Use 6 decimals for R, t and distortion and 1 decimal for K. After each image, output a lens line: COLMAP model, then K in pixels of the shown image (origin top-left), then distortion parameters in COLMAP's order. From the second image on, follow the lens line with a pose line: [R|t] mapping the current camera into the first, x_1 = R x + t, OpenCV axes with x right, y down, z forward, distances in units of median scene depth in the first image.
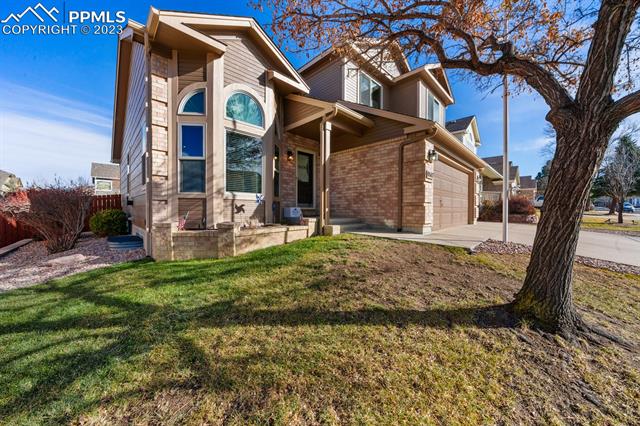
lens RADIAL K [[220.0, 0, 320.0], [0, 220.0, 213.0], [0, 0, 1]] dist [-0.015186, -0.000074]
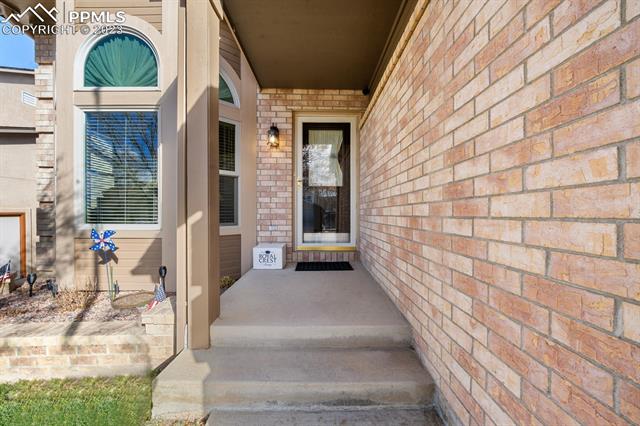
lens RADIAL K [[220.0, 0, 320.0], [0, 220.0, 213.0], [0, 0, 1]] dist [-0.015186, -0.000074]
pose [[0.709434, -0.002046, -0.704768, 0.348142], [-0.018213, 0.999609, -0.021235, -0.115005], [0.704536, 0.027901, 0.709120, 0.975336]]
